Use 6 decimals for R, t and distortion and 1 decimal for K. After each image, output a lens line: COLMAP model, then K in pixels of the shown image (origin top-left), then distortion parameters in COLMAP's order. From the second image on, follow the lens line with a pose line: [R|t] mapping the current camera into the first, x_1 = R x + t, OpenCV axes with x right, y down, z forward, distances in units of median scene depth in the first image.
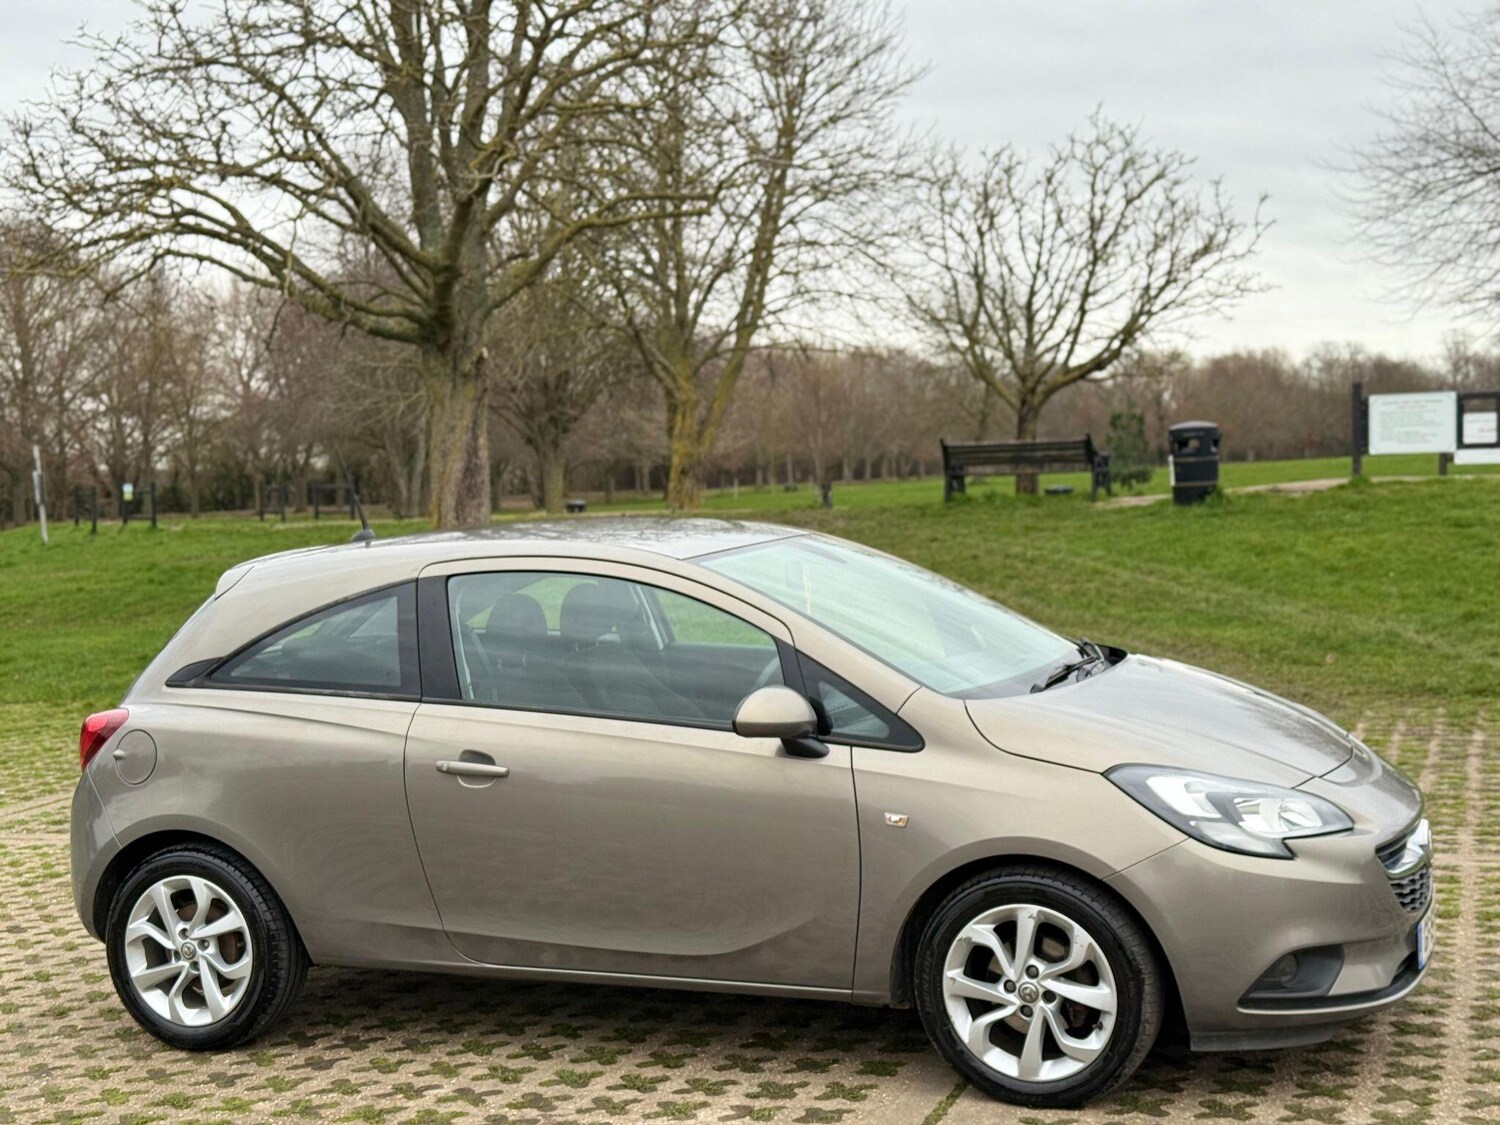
lens RADIAL K [[2078.1, 0, 750.0], [0, 2078.1, 562.5], [0, 0, 1]] dist [0.192943, -0.341886]
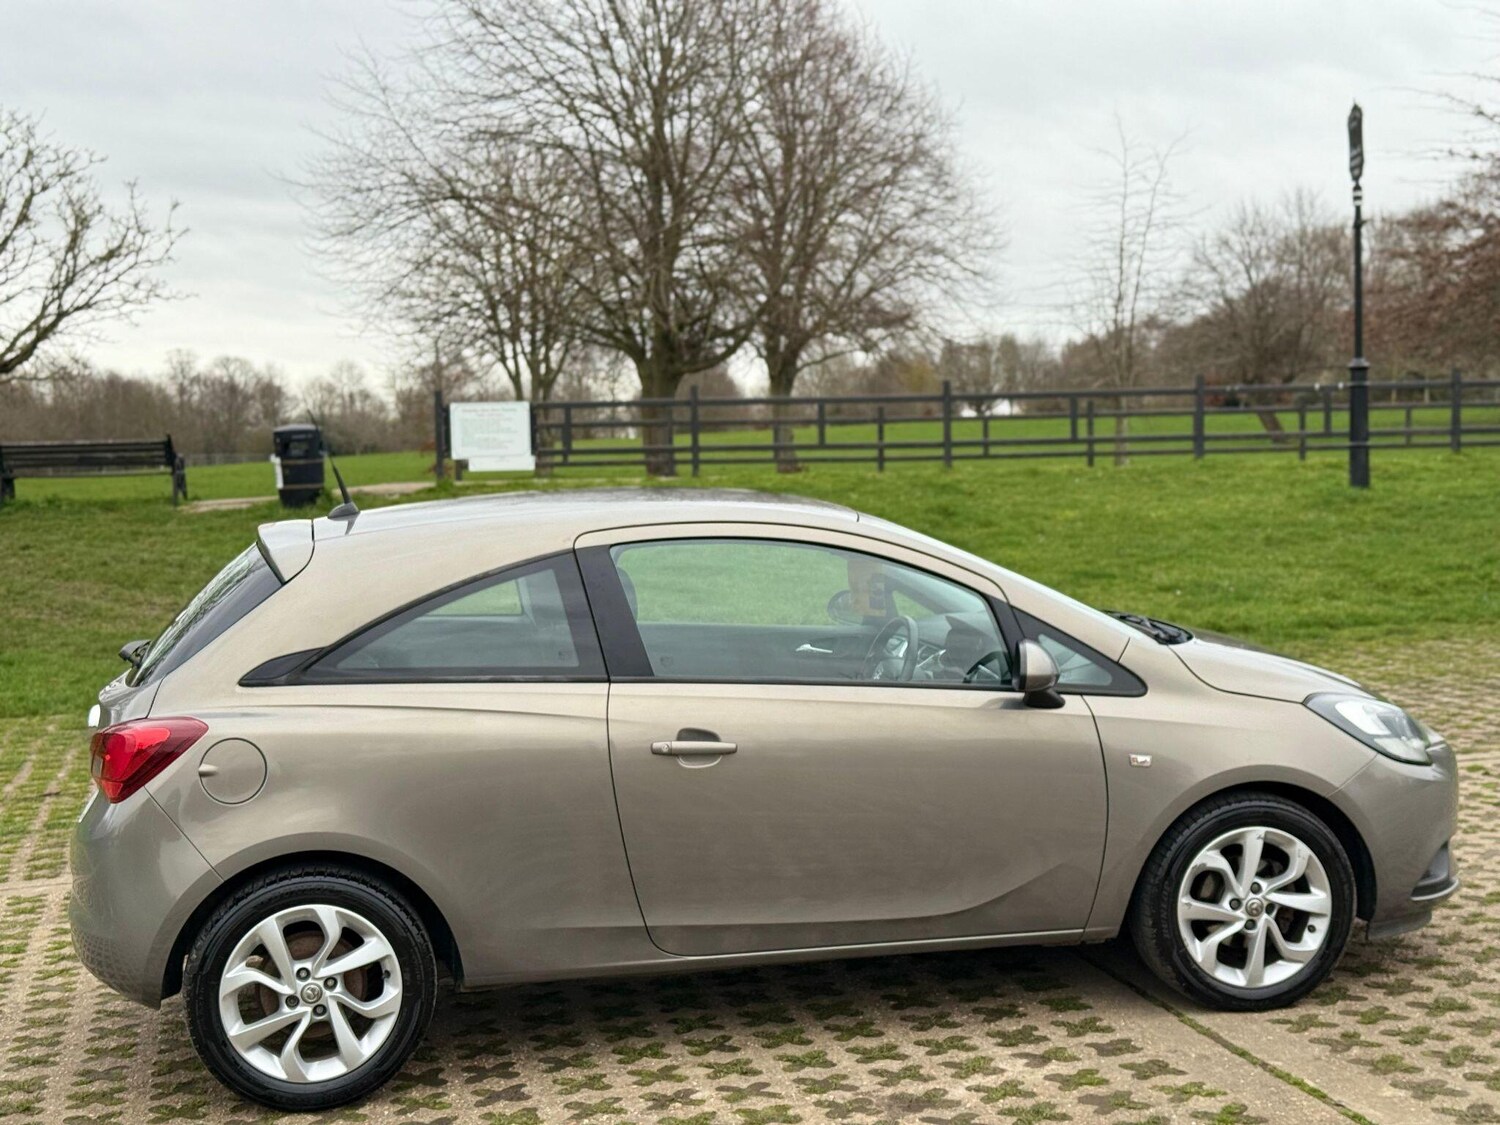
lens RADIAL K [[2078.1, 0, 750.0], [0, 2078.1, 562.5], [0, 0, 1]] dist [0.192943, -0.341886]
pose [[0.831662, -0.022534, 0.554825, -0.594792], [0.027122, 0.999632, -0.000055, 0.015685], [-0.554619, 0.015094, 0.831967, 0.197728]]
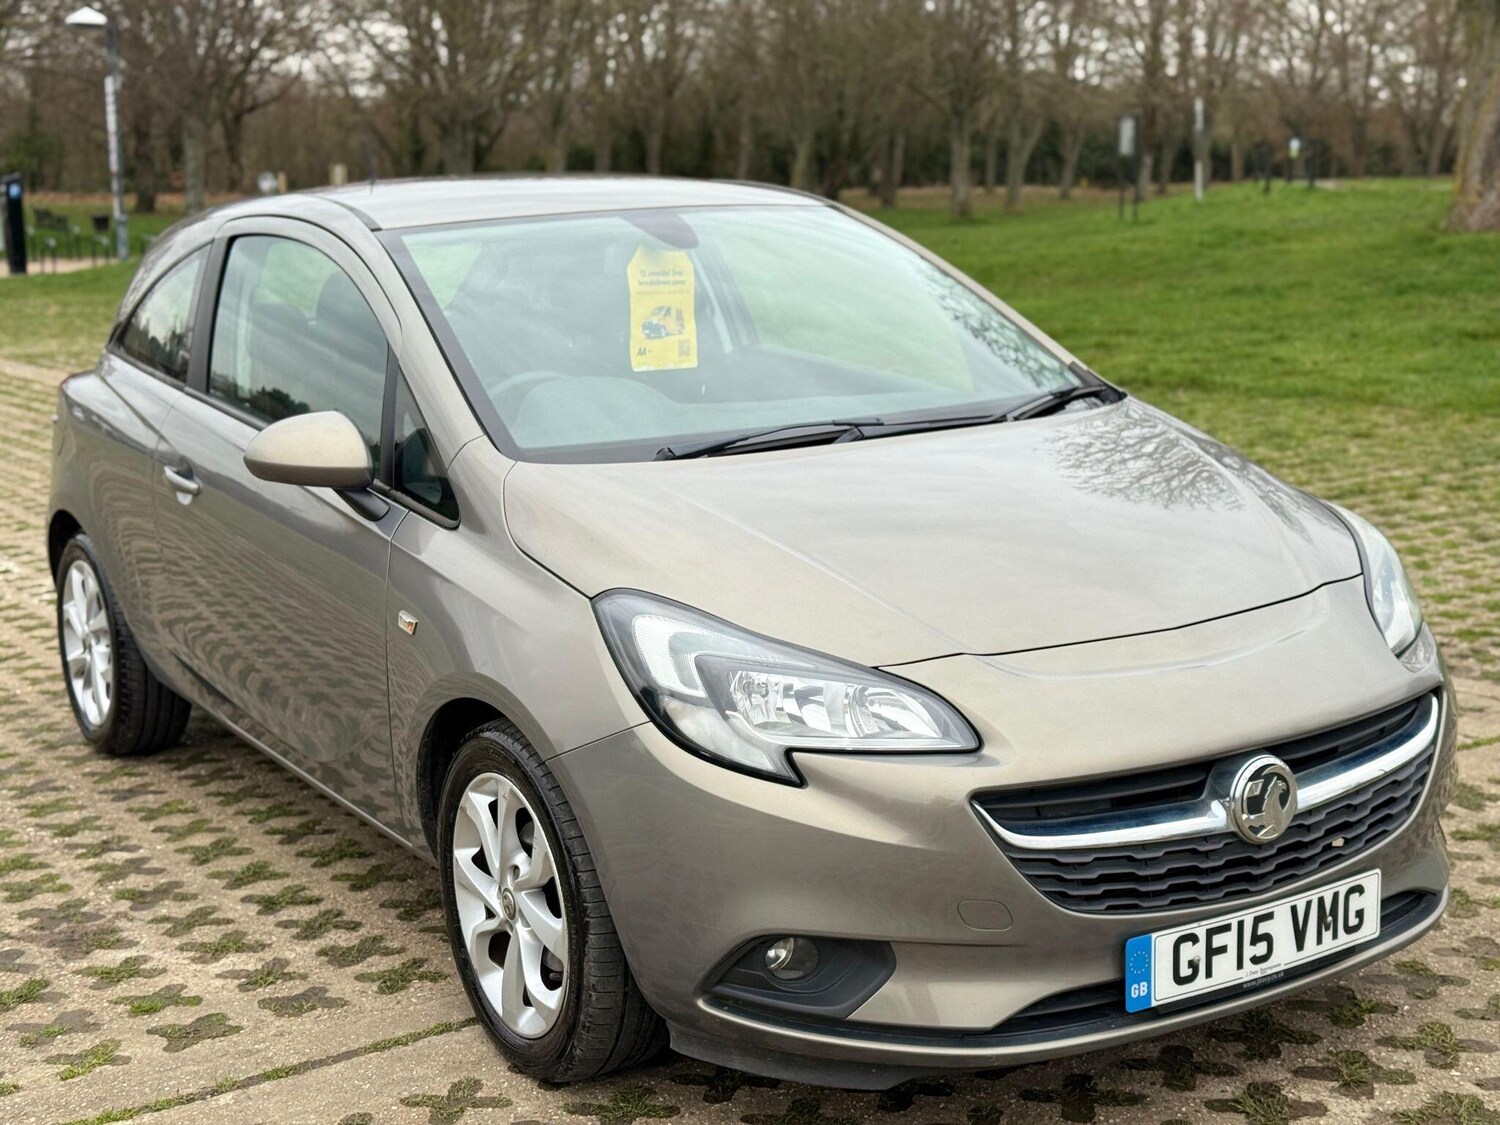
lens RADIAL K [[2087.1, 0, 744.7], [0, 2087.1, 565.8], [0, 0, 1]] dist [0.198043, -0.535282]
pose [[0.808988, 0.133583, -0.572446, 0.482604], [-0.040496, 0.984188, 0.172435, -0.016529], [0.586429, -0.116316, 0.801606, 0.448396]]
